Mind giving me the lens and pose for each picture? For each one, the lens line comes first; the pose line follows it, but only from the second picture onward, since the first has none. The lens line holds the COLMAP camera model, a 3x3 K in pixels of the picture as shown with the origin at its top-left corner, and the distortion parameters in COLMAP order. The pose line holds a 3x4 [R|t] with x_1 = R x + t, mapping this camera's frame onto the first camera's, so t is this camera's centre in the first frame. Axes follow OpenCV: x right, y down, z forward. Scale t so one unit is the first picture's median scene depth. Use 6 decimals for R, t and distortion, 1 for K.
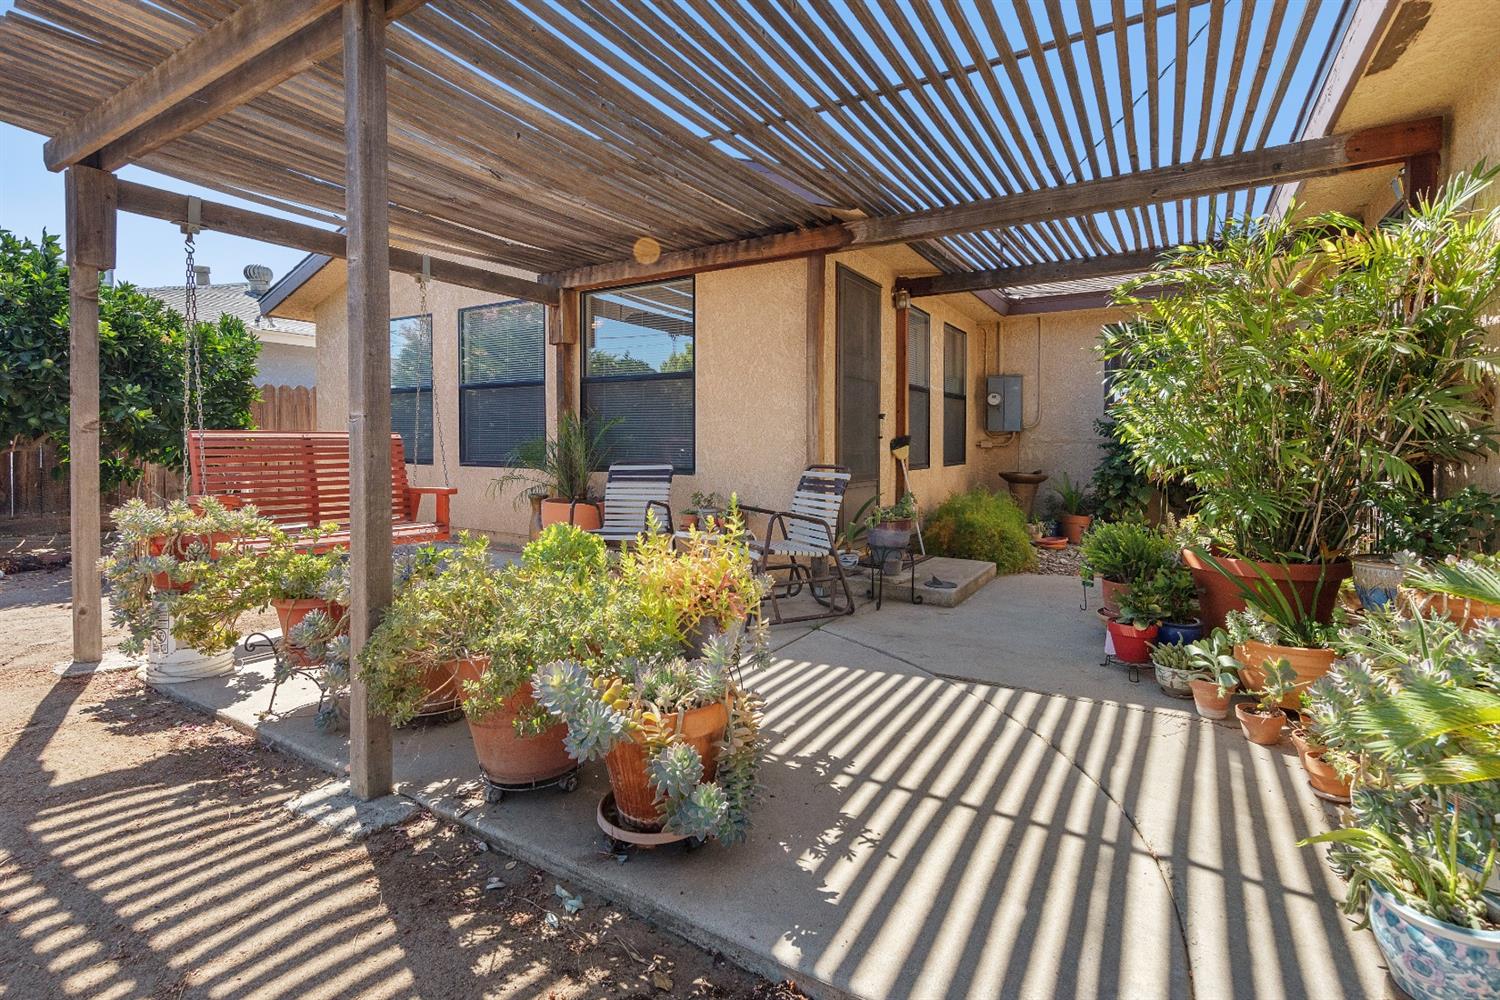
lens RADIAL K [[689.5, 0, 750.3], [0, 689.5, 469.4], [0, 0, 1]] dist [0.020736, -0.013371]
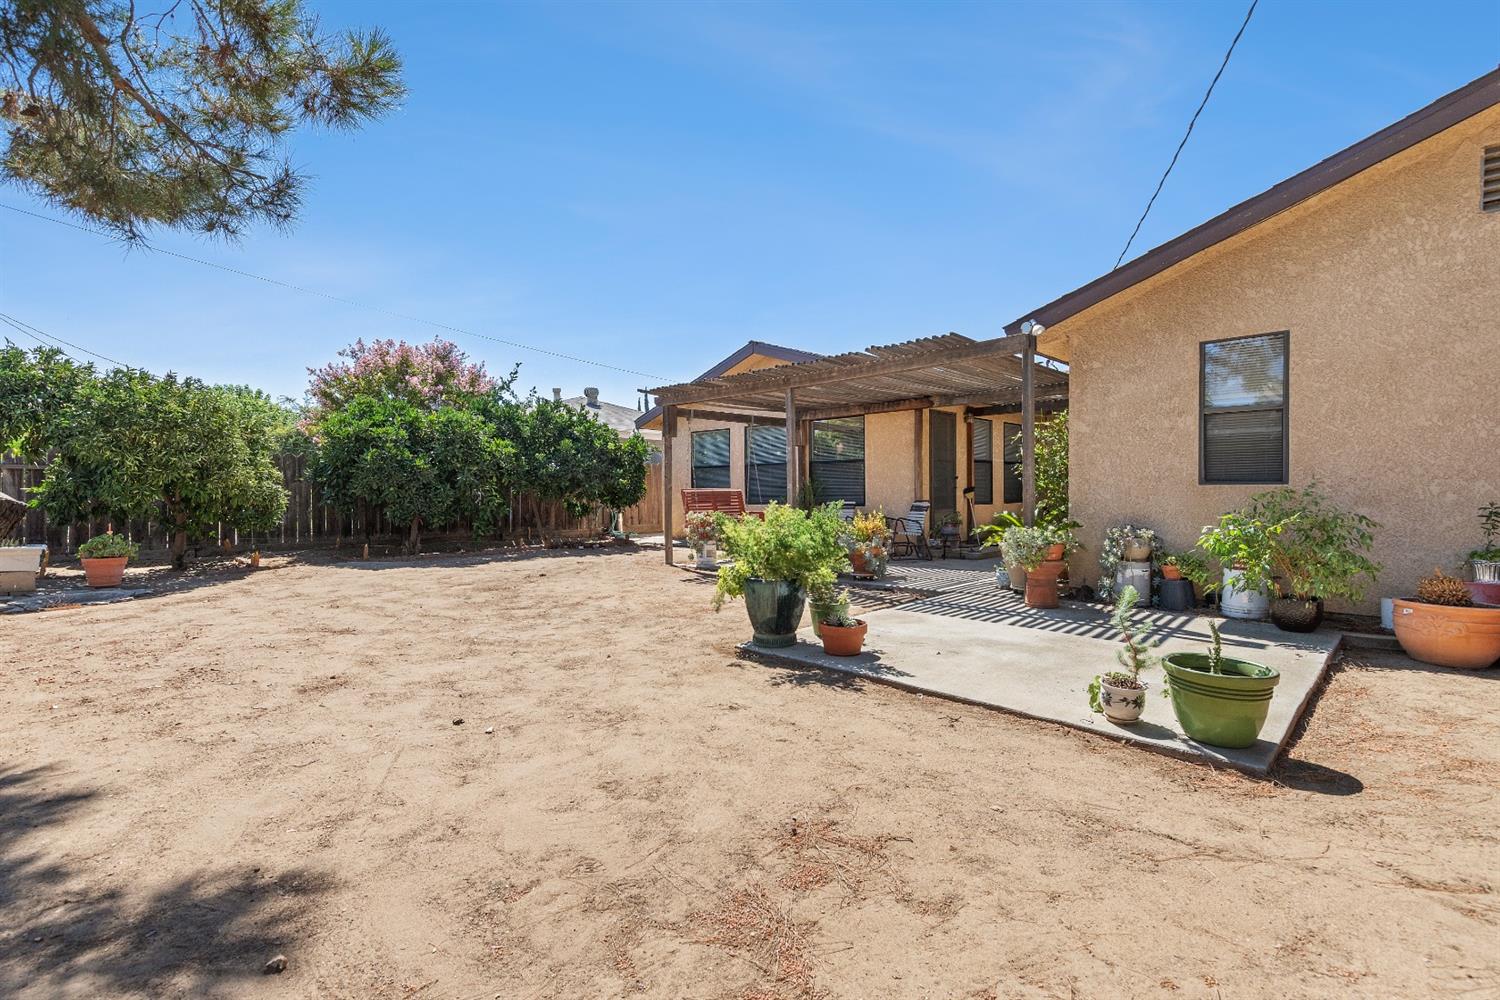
lens RADIAL K [[685.2, 0, 756.9], [0, 685.2, 481.4], [0, 0, 1]] dist [0.005231, 0.000014]
pose [[0.975464, -0.013225, -0.219761, 0.069120], [0.001667, 0.998609, -0.052696, 0.049197], [0.220152, 0.051036, 0.974130, -1.355825]]
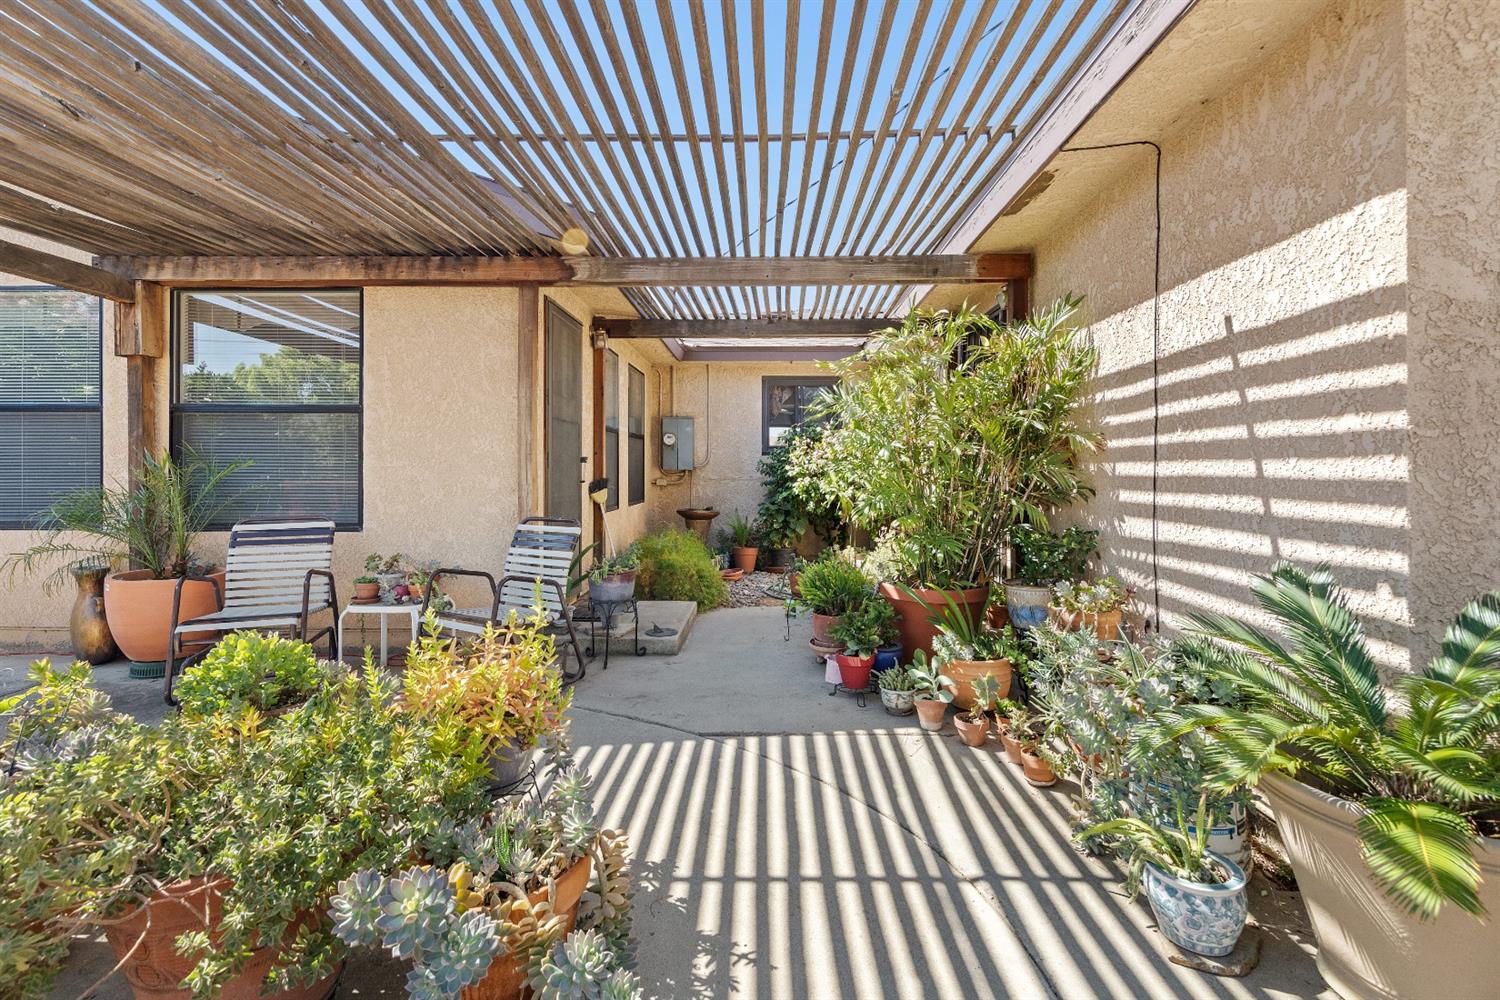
lens RADIAL K [[685.2, 0, 756.9], [0, 685.2, 481.4], [0, 0, 1]] dist [0.005231, 0.000014]
pose [[0.860253, -0.012016, 0.509726, -0.109574], [0.023815, 0.999578, -0.016628, -0.031445], [-0.509311, 0.026443, 0.860176, 0.078130]]
